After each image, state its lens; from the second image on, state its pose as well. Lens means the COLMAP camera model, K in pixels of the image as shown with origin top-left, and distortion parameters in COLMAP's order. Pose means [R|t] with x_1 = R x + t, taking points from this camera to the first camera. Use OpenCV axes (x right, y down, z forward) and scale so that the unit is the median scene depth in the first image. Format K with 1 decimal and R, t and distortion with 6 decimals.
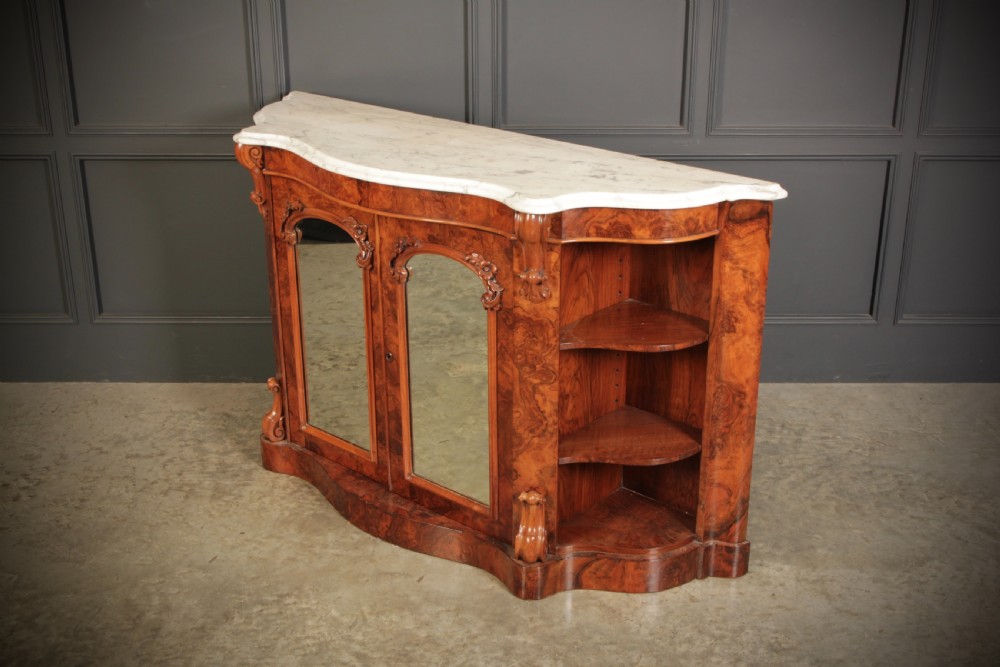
lens RADIAL K [[1215.3, 0, 500.0], [0, 1215.3, 333.5], [0, 0, 1]] dist [-0.025351, -0.011623]
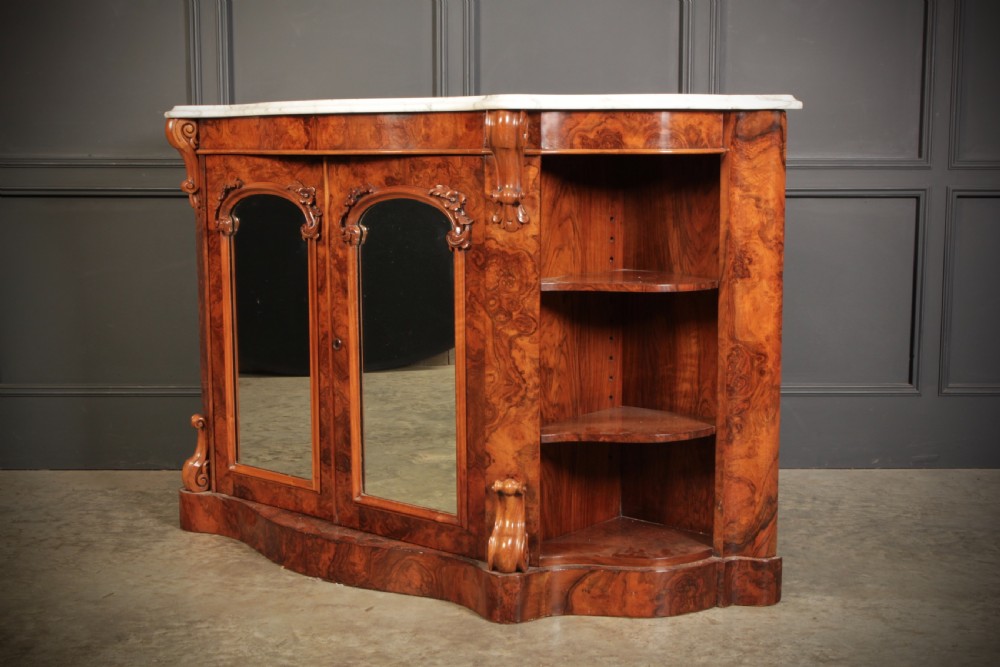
lens RADIAL K [[1376.8, 0, 500.0], [0, 1376.8, 333.5], [0, 0, 1]] dist [-0.009714, 0.015578]
pose [[0.999904, -0.000591, 0.013875, 0.007467], [0.003960, 0.969733, -0.244136, 0.250255], [-0.013311, 0.244168, 0.969642, 0.084487]]
